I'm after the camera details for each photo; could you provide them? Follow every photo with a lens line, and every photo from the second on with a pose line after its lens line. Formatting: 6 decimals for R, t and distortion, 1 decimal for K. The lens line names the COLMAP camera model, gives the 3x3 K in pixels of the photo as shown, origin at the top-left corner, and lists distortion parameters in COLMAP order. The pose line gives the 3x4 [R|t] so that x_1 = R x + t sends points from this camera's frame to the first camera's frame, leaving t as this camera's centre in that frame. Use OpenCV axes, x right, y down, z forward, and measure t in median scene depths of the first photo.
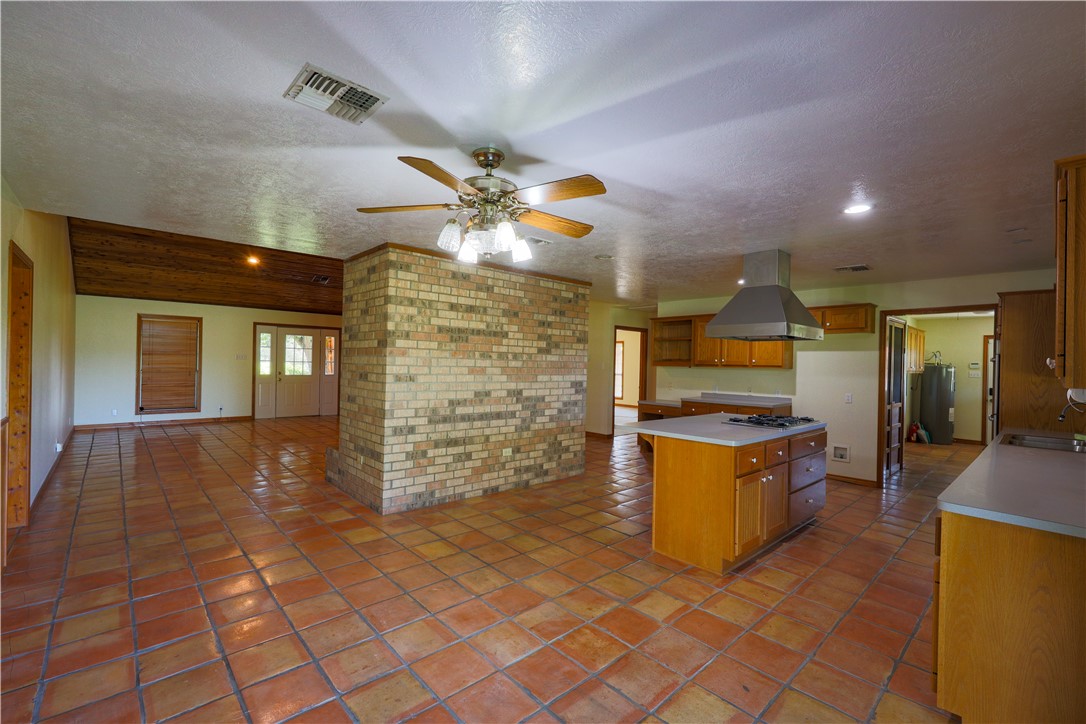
lens RADIAL K [[479.0, 0, 549.9], [0, 479.0, 362.0], [0, 0, 1]] dist [-0.002364, -0.000297]
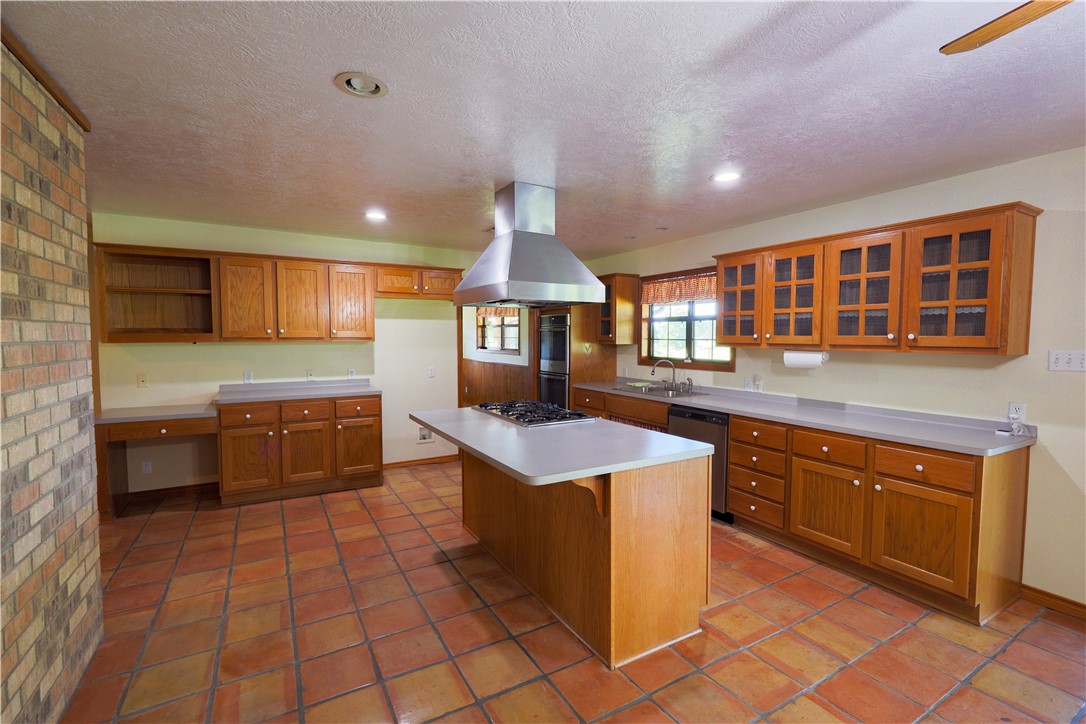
lens RADIAL K [[479.0, 0, 541.5], [0, 479.0, 360.8], [0, 0, 1]] dist [-0.002364, -0.000297]
pose [[0.217361, -0.071691, 0.973455, -0.140639], [-0.001002, 0.997282, 0.073670, -0.008269], [-0.976091, -0.016988, 0.216698, 0.400852]]
